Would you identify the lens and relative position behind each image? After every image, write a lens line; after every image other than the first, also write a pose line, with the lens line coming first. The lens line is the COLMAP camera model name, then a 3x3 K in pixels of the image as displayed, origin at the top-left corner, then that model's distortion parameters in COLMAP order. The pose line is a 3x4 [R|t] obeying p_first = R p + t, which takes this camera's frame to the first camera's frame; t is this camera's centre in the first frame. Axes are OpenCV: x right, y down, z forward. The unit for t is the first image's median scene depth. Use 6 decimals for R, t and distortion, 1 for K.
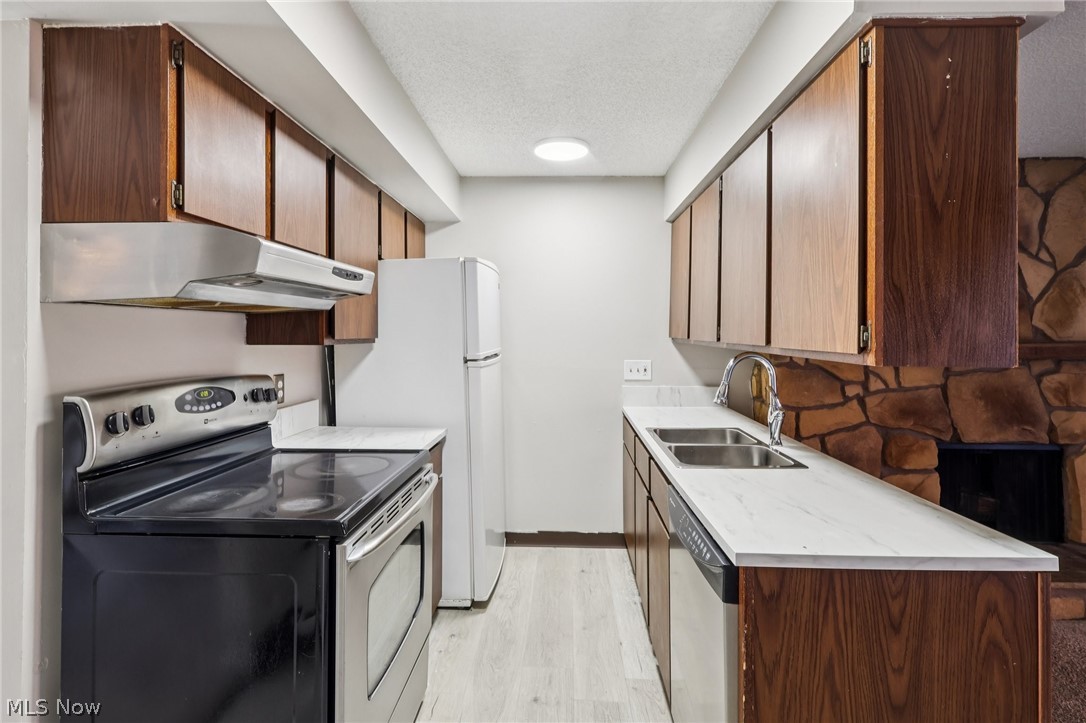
lens RADIAL K [[515.4, 0, 545.2], [0, 515.4, 325.8], [0, 0, 1]] dist [-0.004187, 0.000094]
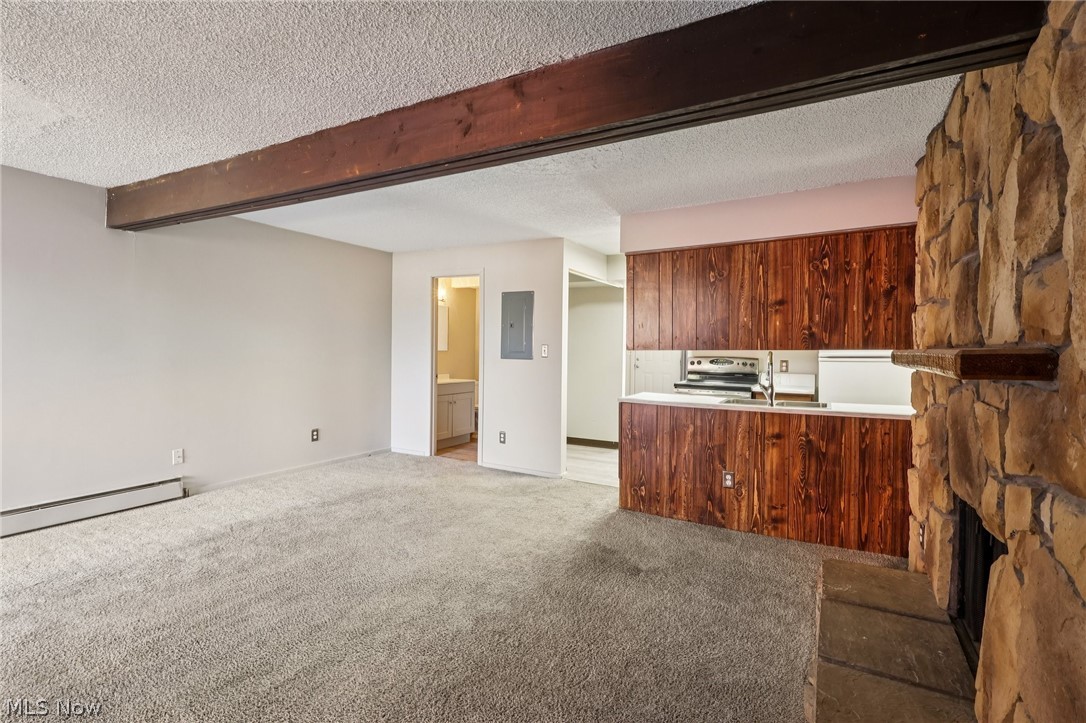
lens RADIAL K [[504.1, 0, 545.3], [0, 504.1, 359.9], [0, 0, 1]] dist [0.000469, 0.000093]
pose [[-0.454734, 0.016428, -0.890476, 2.459253], [0.008497, 0.999864, 0.014107, 0.051313], [0.890587, -0.001151, -0.454812, 1.187256]]
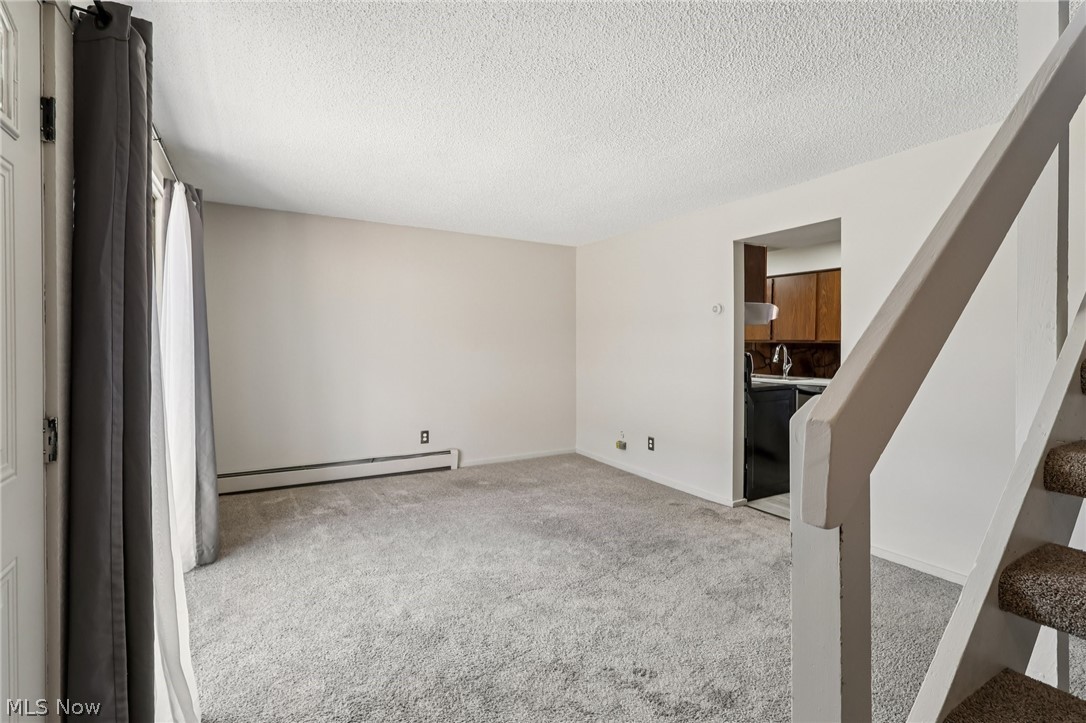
lens RADIAL K [[504.9, 0, 542.4], [0, 504.9, 352.3], [0, 0, 1]] dist [-0.001939, 0.000261]
pose [[0.848764, -0.006898, 0.528726, -2.304453], [-0.012959, 0.999343, 0.033842, 0.024273], [-0.528613, -0.035575, 0.848117, -0.678351]]
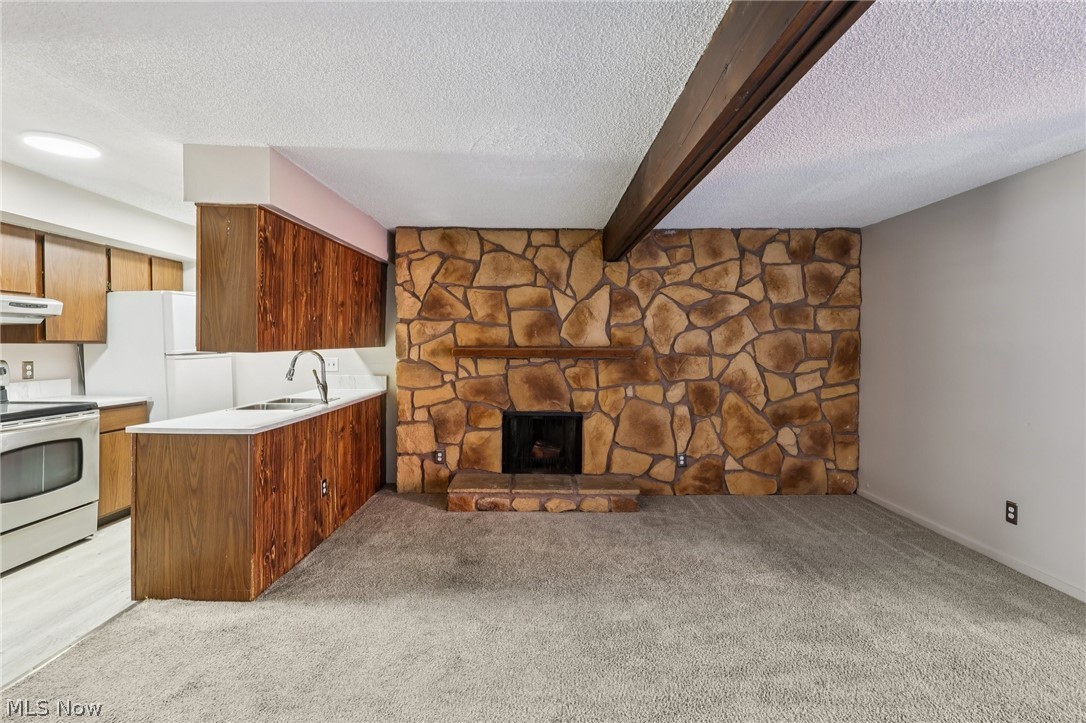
lens RADIAL K [[504.9, 0, 542.4], [0, 504.9, 352.3], [0, 0, 1]] dist [-0.001939, 0.000261]
pose [[0.999252, 0.006567, 0.038103, 1.208974], [-0.007822, 0.999428, 0.032904, -0.004095], [-0.037865, -0.033178, 0.998732, -0.777341]]
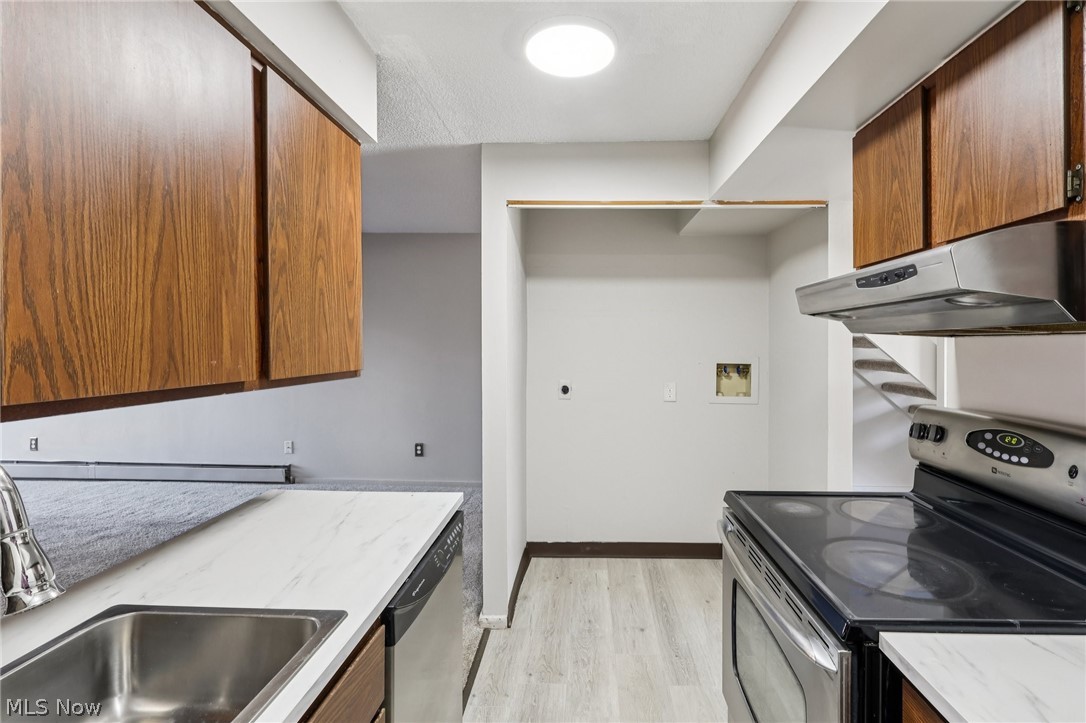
lens RADIAL K [[520.9, 0, 573.7], [0, 520.9, 343.2], [0, 0, 1]] dist [-0.000632, 0.000058]
pose [[-0.999961, -0.006304, -0.006209, 0.019798], [-0.006198, 0.999838, -0.016921, -0.000861], [0.006315, -0.016882, -0.999838, 1.418586]]
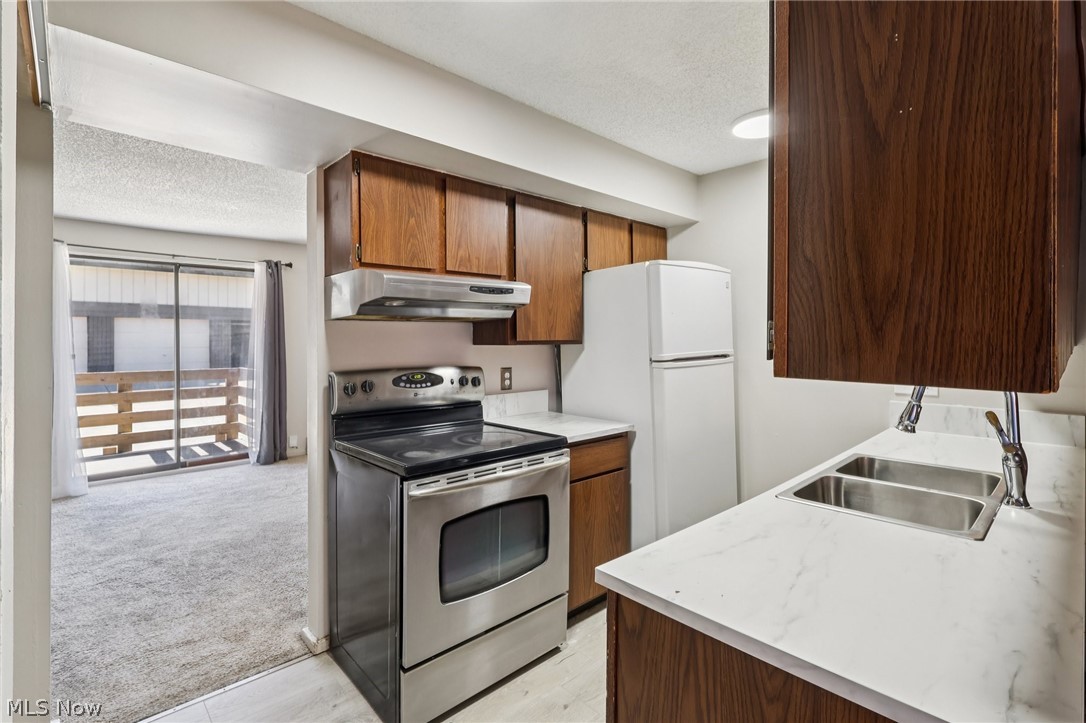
lens RADIAL K [[509.0, 0, 540.7], [0, 509.0, 339.7], [0, 0, 1]] dist [-0.011564, -0.000061]
pose [[0.708021, -0.001497, -0.706190, 0.512409], [0.017366, 0.999732, 0.015291, 0.005320], [0.705978, -0.023090, 0.707857, 0.154782]]
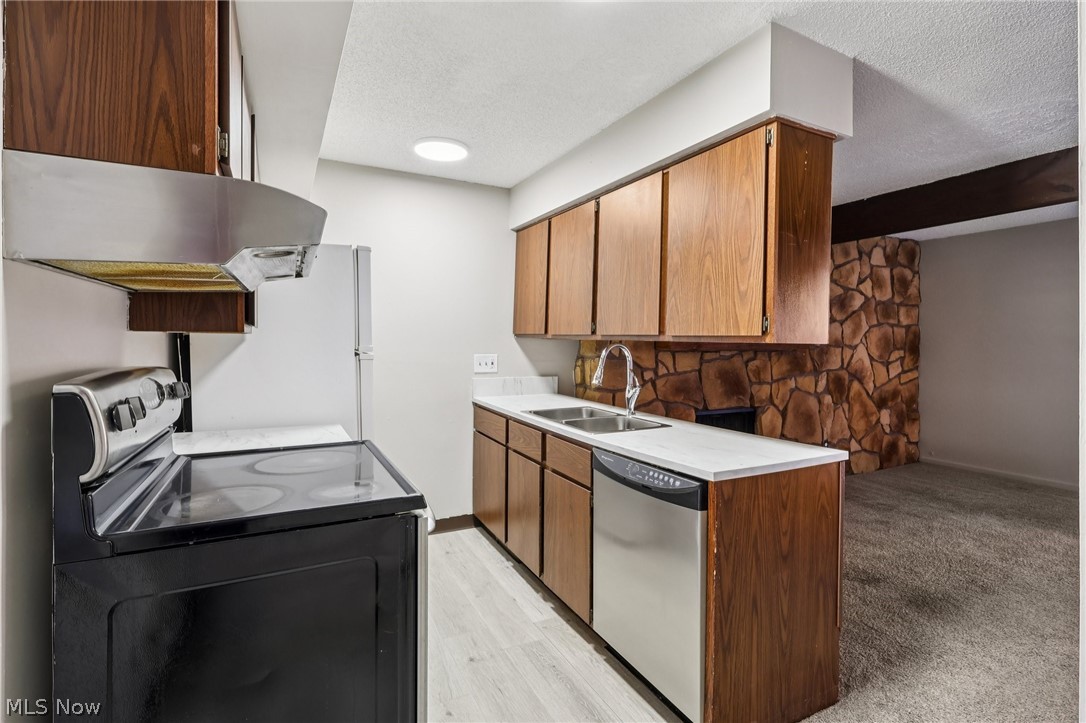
lens RADIAL K [[511.1, 0, 541.4], [0, 511.1, 341.8], [0, 0, 1]] dist [-0.002021, -0.000872]
pose [[0.873262, 0.003655, 0.487237, -0.403437], [-0.014341, 0.999731, 0.018204, 0.030053], [-0.487039, -0.022884, 0.873080, -0.002511]]
